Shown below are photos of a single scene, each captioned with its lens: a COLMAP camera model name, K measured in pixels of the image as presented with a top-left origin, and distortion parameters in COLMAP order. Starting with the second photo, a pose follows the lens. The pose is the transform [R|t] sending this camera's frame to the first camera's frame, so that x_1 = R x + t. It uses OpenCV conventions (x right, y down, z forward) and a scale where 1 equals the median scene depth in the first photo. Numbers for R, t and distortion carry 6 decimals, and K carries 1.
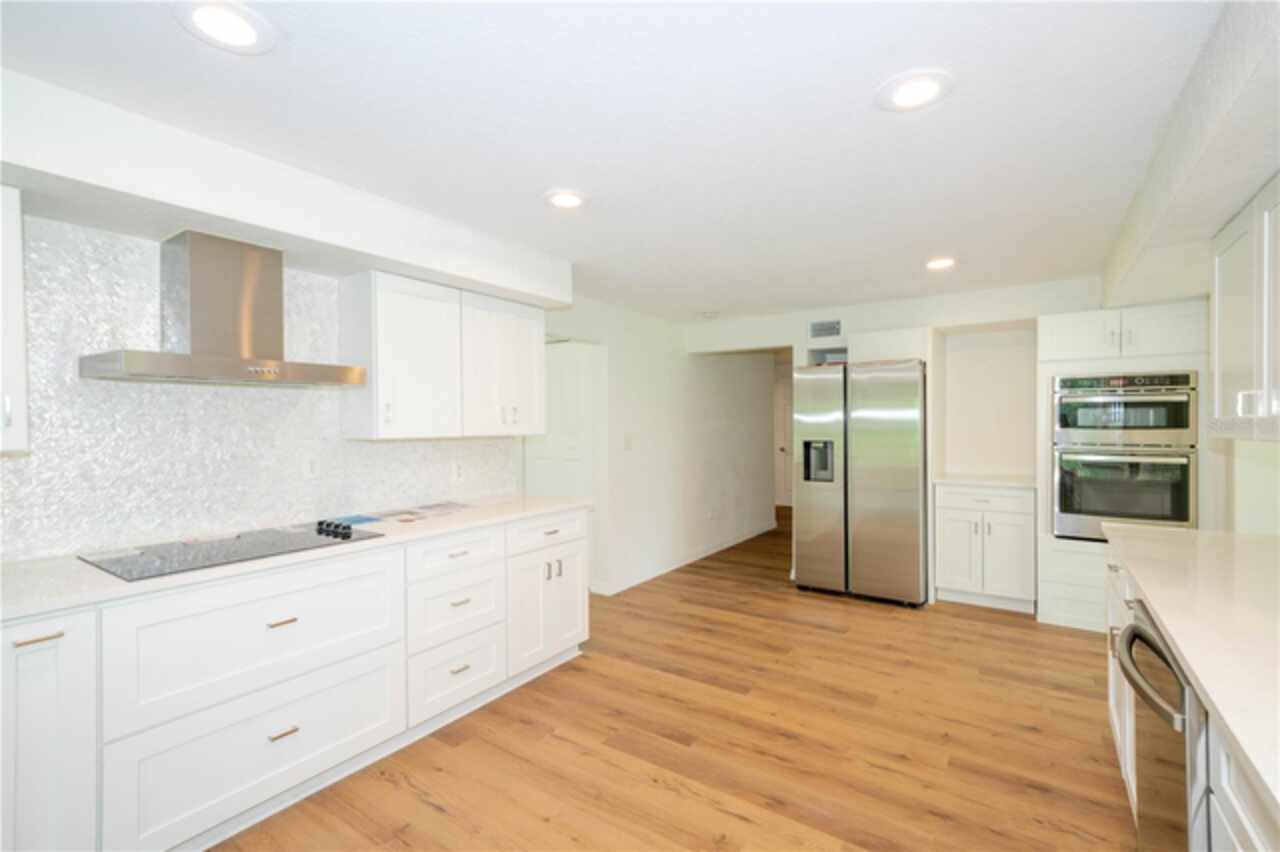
lens RADIAL K [[571.5, 0, 640.4], [0, 571.5, 427.1], [0, 0, 1]] dist [0.001851, 0.000208]
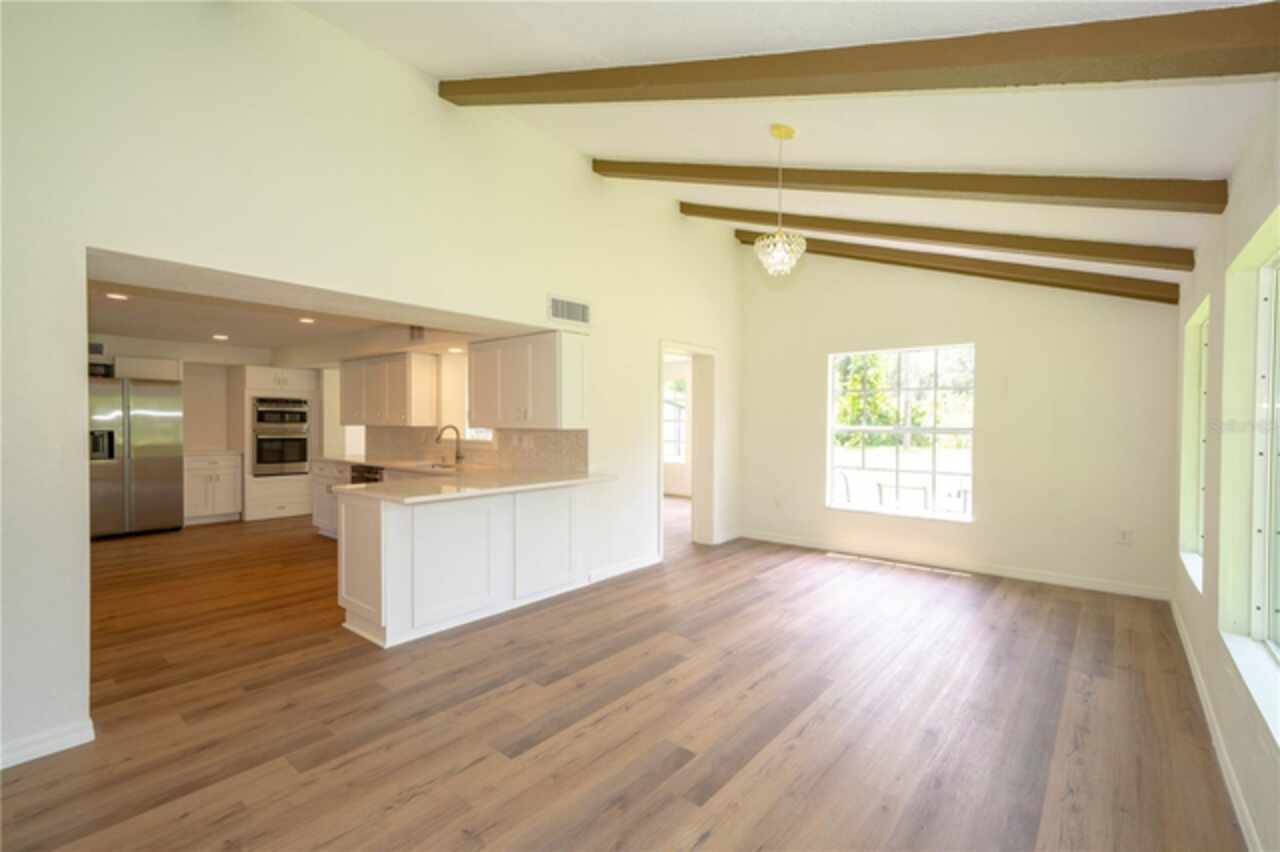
lens RADIAL K [[571.5, 0, 640.4], [0, 571.5, 427.1], [0, 0, 1]] dist [0.001851, 0.000208]
pose [[0.094632, -0.004644, 0.995502, -1.527084], [-0.004339, 0.999978, 0.005078, 0.002374], [-0.995503, -0.004800, 0.094610, -0.718478]]
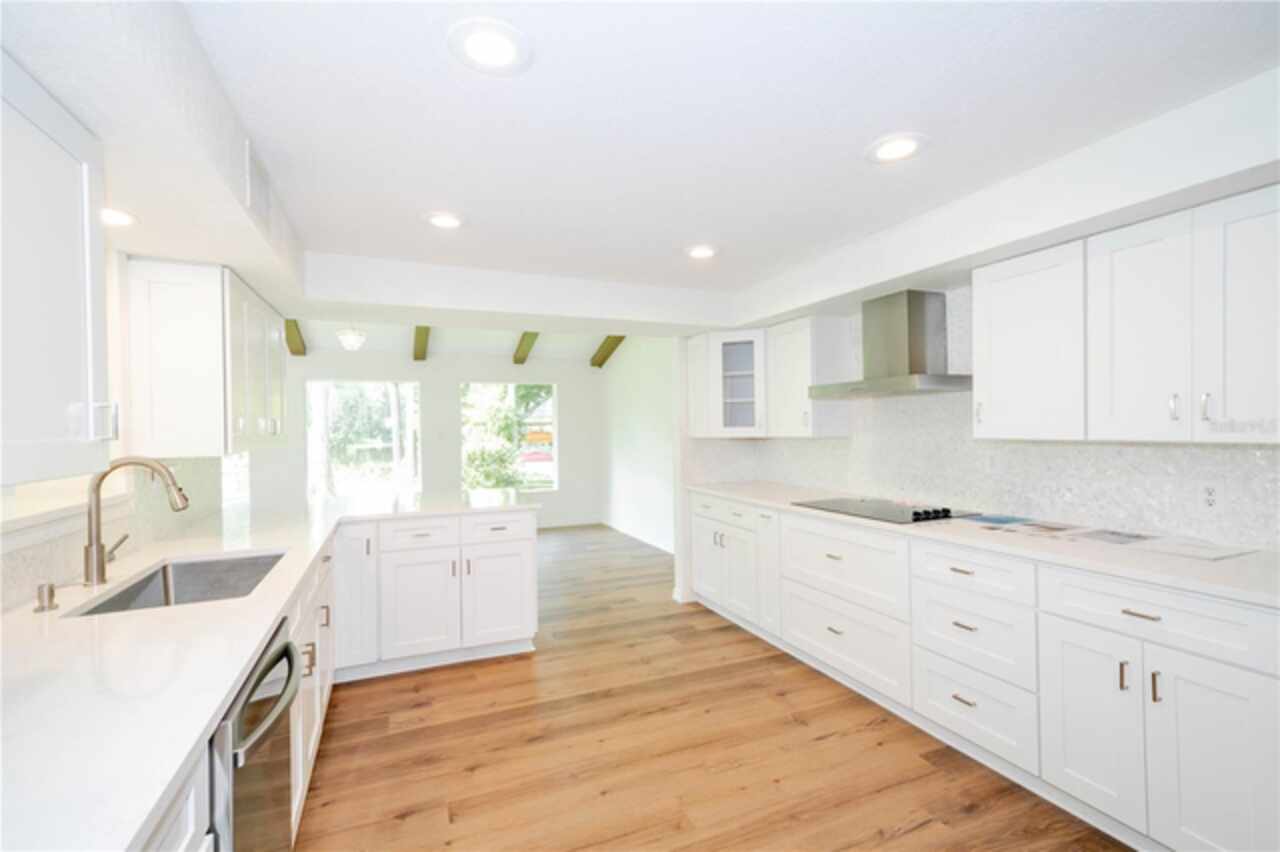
lens RADIAL K [[571.5, 0, 640.4], [0, 571.5, 427.1], [0, 0, 1]] dist [0.001851, 0.000208]
pose [[-0.538103, 0.015595, -0.842735, 0.630023], [0.016060, 0.999837, 0.008248, -0.015398], [0.842726, -0.009096, -0.538266, 0.952329]]
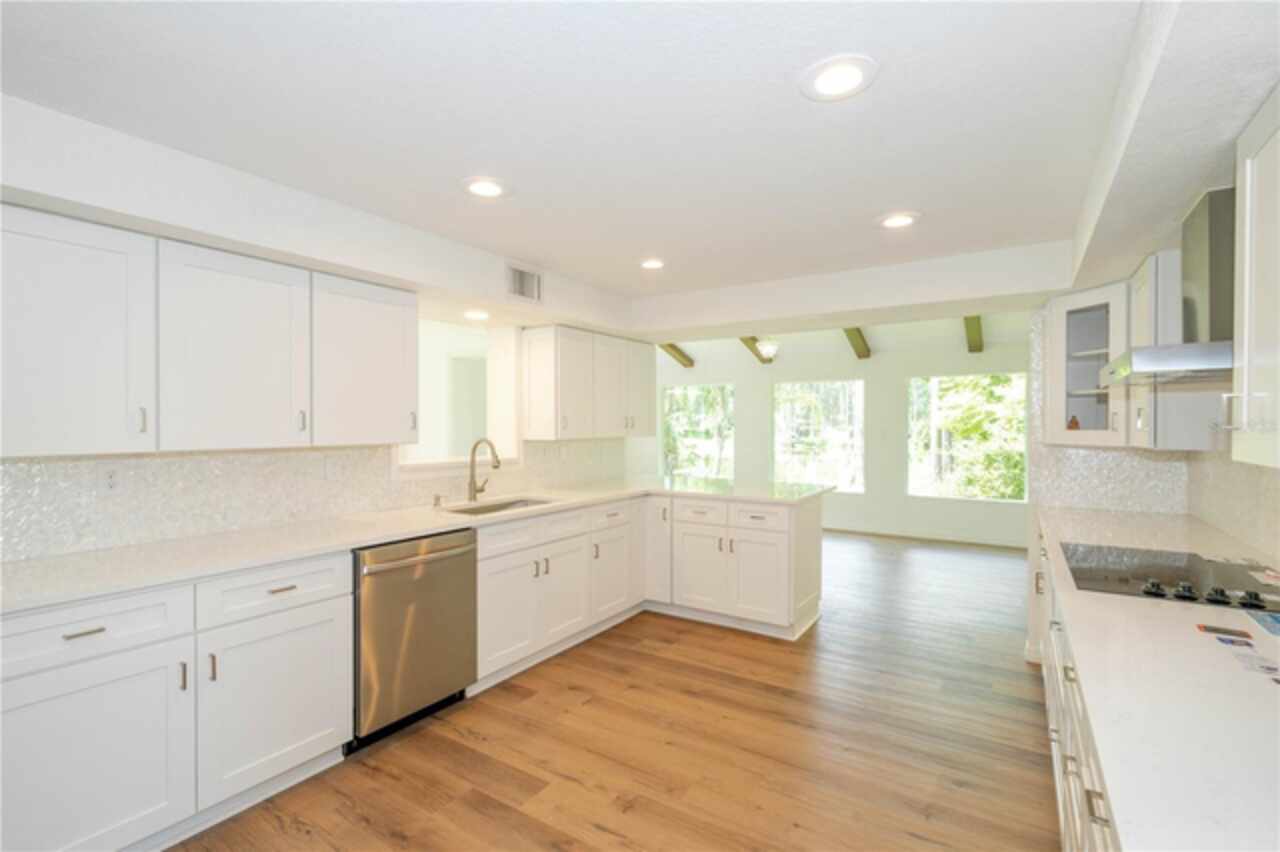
lens RADIAL K [[576.7, 0, 638.3], [0, 576.7, 432.0], [0, 0, 1]] dist [-0.019511, -0.000017]
pose [[-0.999857, 0.006370, -0.015660, 0.086402], [0.006181, 0.999908, 0.012041, -0.013094], [0.015735, 0.011942, -0.999805, 1.368364]]
